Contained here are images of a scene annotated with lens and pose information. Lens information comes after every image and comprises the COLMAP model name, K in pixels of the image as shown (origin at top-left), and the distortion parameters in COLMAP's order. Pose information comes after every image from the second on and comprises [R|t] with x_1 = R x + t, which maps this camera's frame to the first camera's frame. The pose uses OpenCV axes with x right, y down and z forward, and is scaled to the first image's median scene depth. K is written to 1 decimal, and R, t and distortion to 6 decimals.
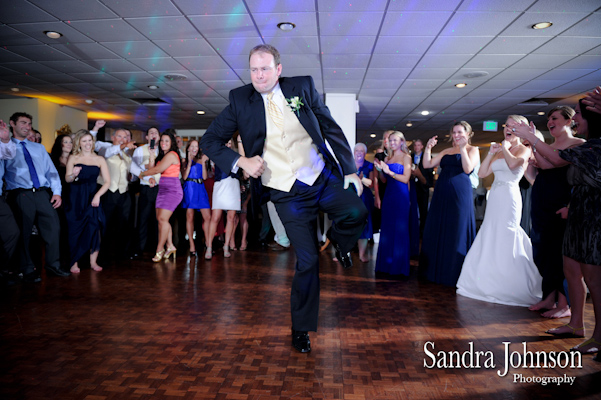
lens RADIAL K [[413.7, 0, 300.5], [0, 413.7, 200.0], [0, 0, 1]] dist [-0.048122, -0.000282]
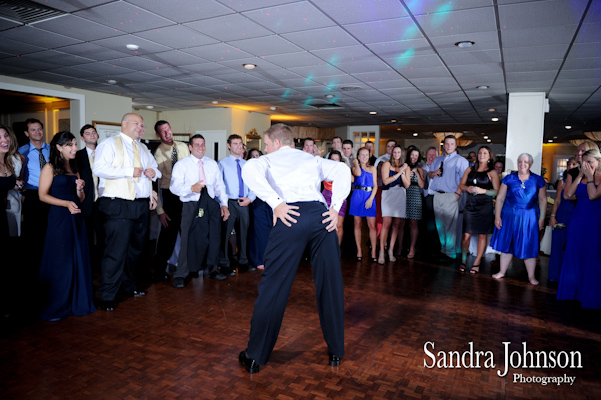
lens RADIAL K [[426.0, 0, 300.5], [0, 426.0, 200.0], [0, 0, 1]] dist [-0.041604, -0.001178]
pose [[0.922328, 0.041942, -0.384125, 0.005332], [-0.027002, 0.998657, 0.044205, -0.083429], [0.385464, -0.030399, 0.922222, -0.078145]]
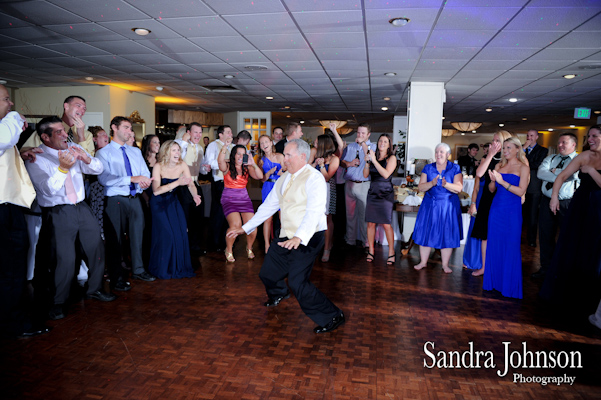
lens RADIAL K [[413.7, 0, 300.5], [0, 413.7, 200.0], [0, 0, 1]] dist [-0.048122, -0.000282]
pose [[0.994597, 0.024953, -0.100769, -0.141265], [-0.017680, 0.997217, 0.072429, -0.094964], [0.102295, -0.070257, 0.992270, 0.072923]]
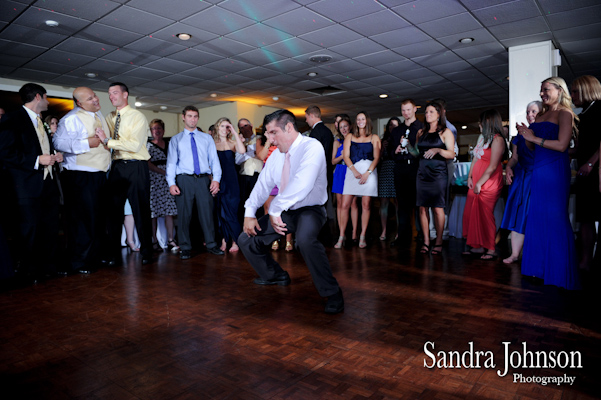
lens RADIAL K [[413.7, 0, 300.5], [0, 413.7, 200.0], [0, 0, 1]] dist [-0.048122, -0.000282]
pose [[0.818257, 0.002911, -0.574846, 0.300029], [0.002921, 0.999953, 0.009222, 0.032371], [0.574846, -0.009225, 0.818210, 0.251880]]
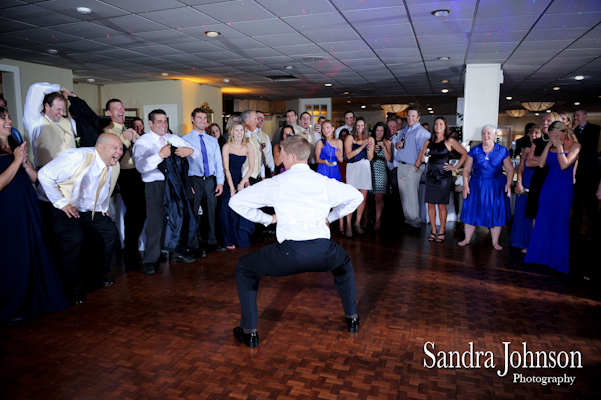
lens RADIAL K [[426.0, 0, 300.5], [0, 426.0, 200.0], [0, 0, 1]] dist [-0.041604, -0.001178]
pose [[0.967368, 0.026924, -0.251939, -0.088654], [-0.001045, 0.994754, 0.102292, -0.083764], [0.253371, -0.098691, 0.962322, -0.070936]]
